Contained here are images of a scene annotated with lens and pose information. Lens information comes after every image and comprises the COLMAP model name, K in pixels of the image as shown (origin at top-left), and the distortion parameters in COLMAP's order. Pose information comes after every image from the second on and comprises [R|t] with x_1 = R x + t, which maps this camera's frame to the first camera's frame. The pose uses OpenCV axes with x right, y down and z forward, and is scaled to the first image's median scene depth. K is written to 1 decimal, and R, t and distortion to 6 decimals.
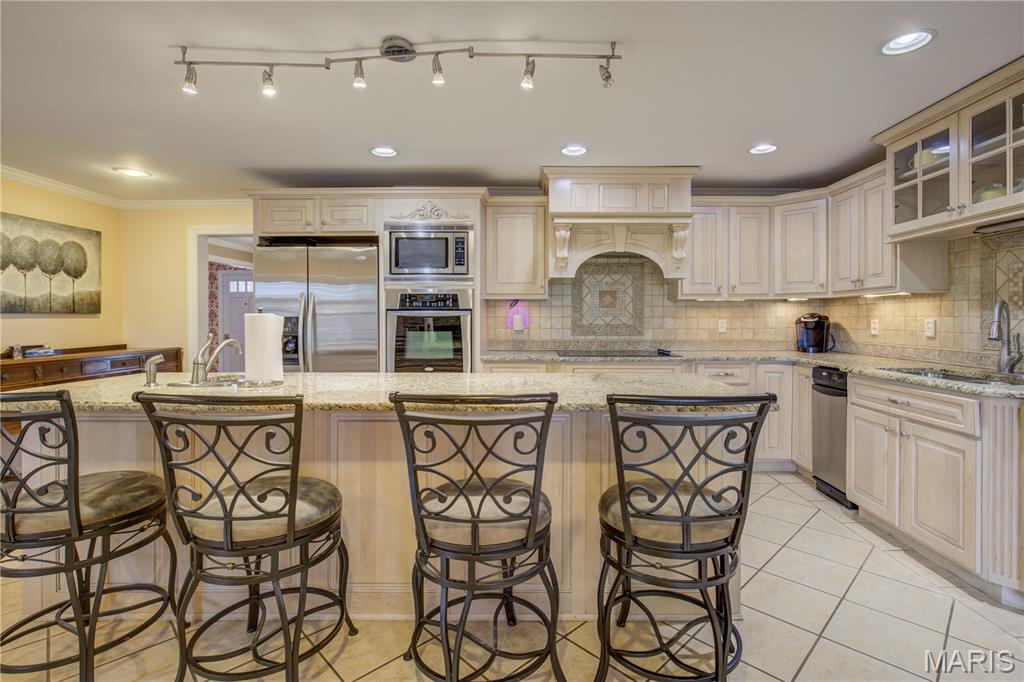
lens RADIAL K [[484.8, 0, 528.2], [0, 484.8, 319.8], [0, 0, 1]] dist [-0.003034, -0.000501]
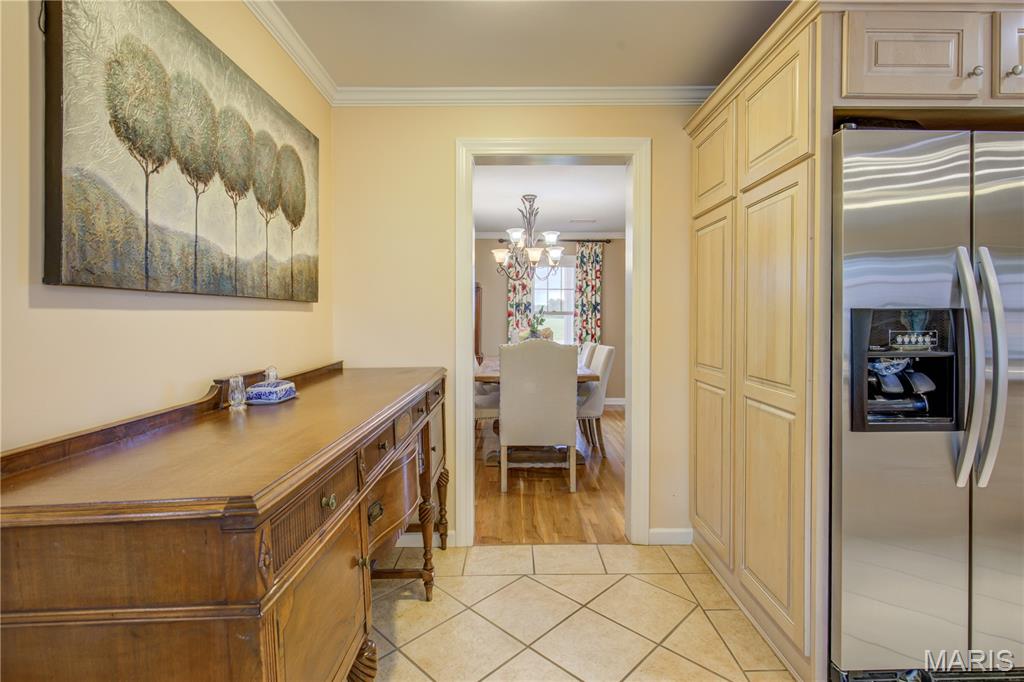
lens RADIAL K [[484.8, 0, 508.9], [0, 484.8, 320.0], [0, 0, 1]] dist [-0.003034, -0.000501]
pose [[0.999941, 0.005929, -0.009109, -0.830480], [-0.005884, 0.999971, 0.004918, 0.002813], [0.009138, -0.004864, 0.999946, 0.605755]]
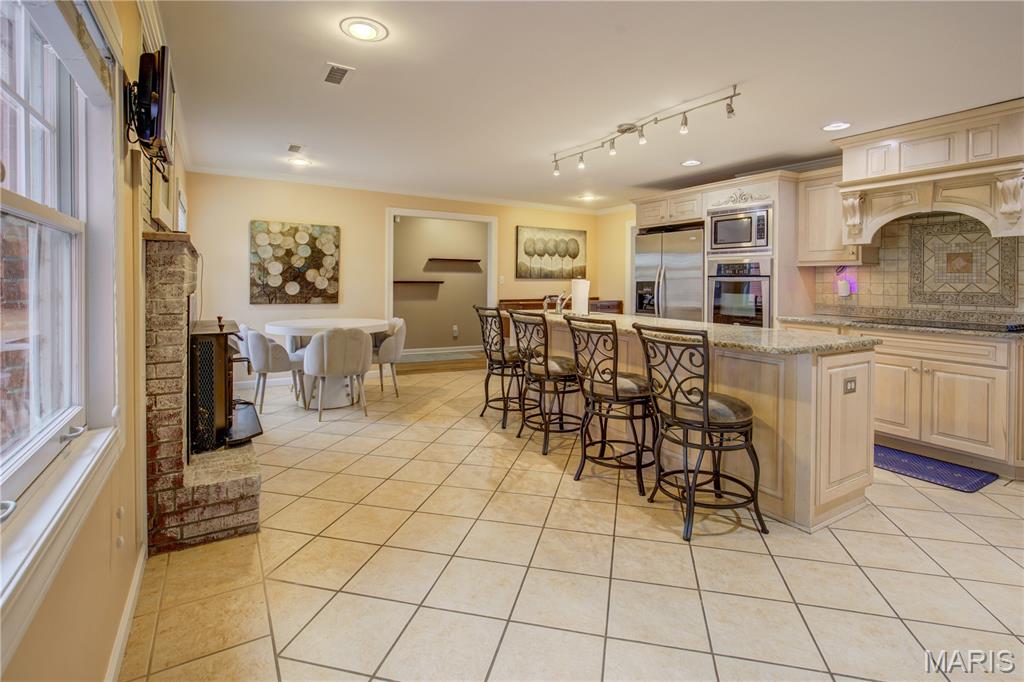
lens RADIAL K [[484.8, 0, 515.3], [0, 484.8, 281.3], [0, 0, 1]] dist [-0.003034, -0.000501]
pose [[0.517699, 0.006452, -0.855538, 0.568296], [-0.010486, 0.999944, 0.001196, -0.002788], [0.855498, 0.008352, 0.517738, -0.137054]]
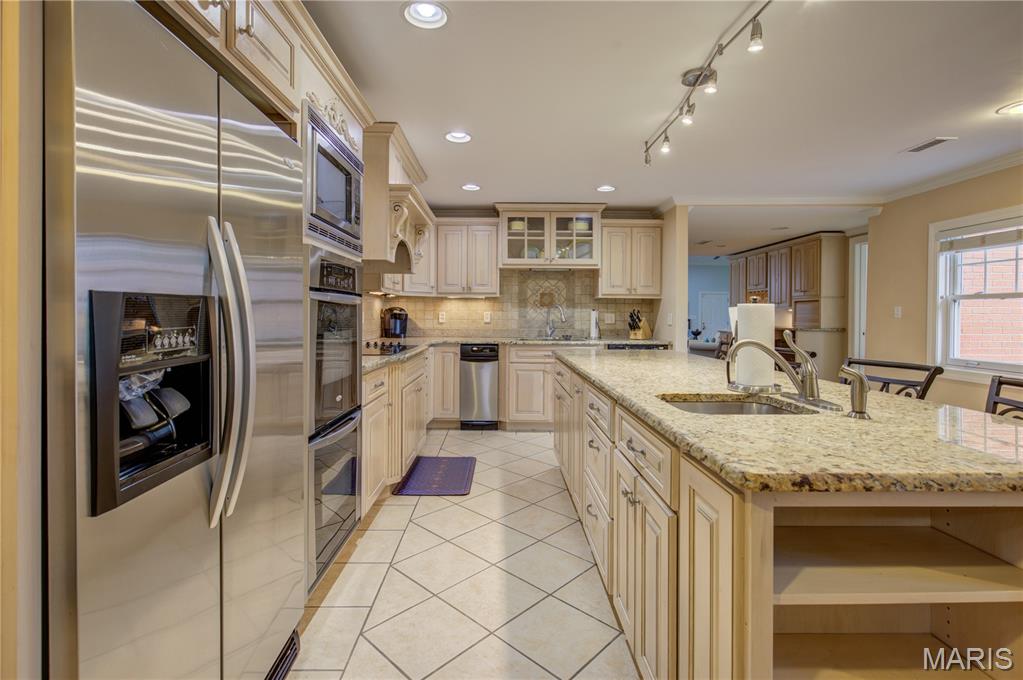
lens RADIAL K [[484.3, 0, 505.0], [0, 484.3, 311.0], [0, 0, 1]] dist [-0.003034, -0.000501]
pose [[-0.028794, 0.005856, 0.999568, -0.775146], [-0.003626, 0.999976, -0.005963, 0.003266], [-0.999579, -0.003796, -0.028772, 0.830187]]
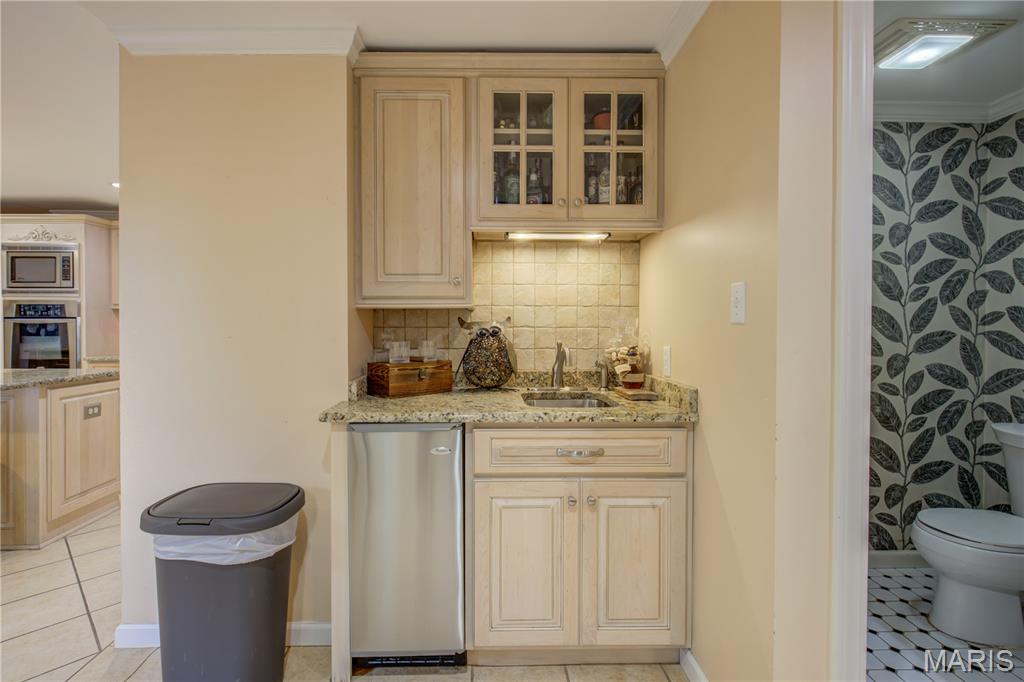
lens RADIAL K [[484.8, 0, 503.0], [0, 484.8, 323.8], [0, 0, 1]] dist [-0.003034, -0.000501]
pose [[0.999767, -0.002480, 0.021465, 0.892188], [0.002516, 0.999995, -0.001641, -0.001561], [-0.021461, 0.001695, 0.999768, -0.196021]]
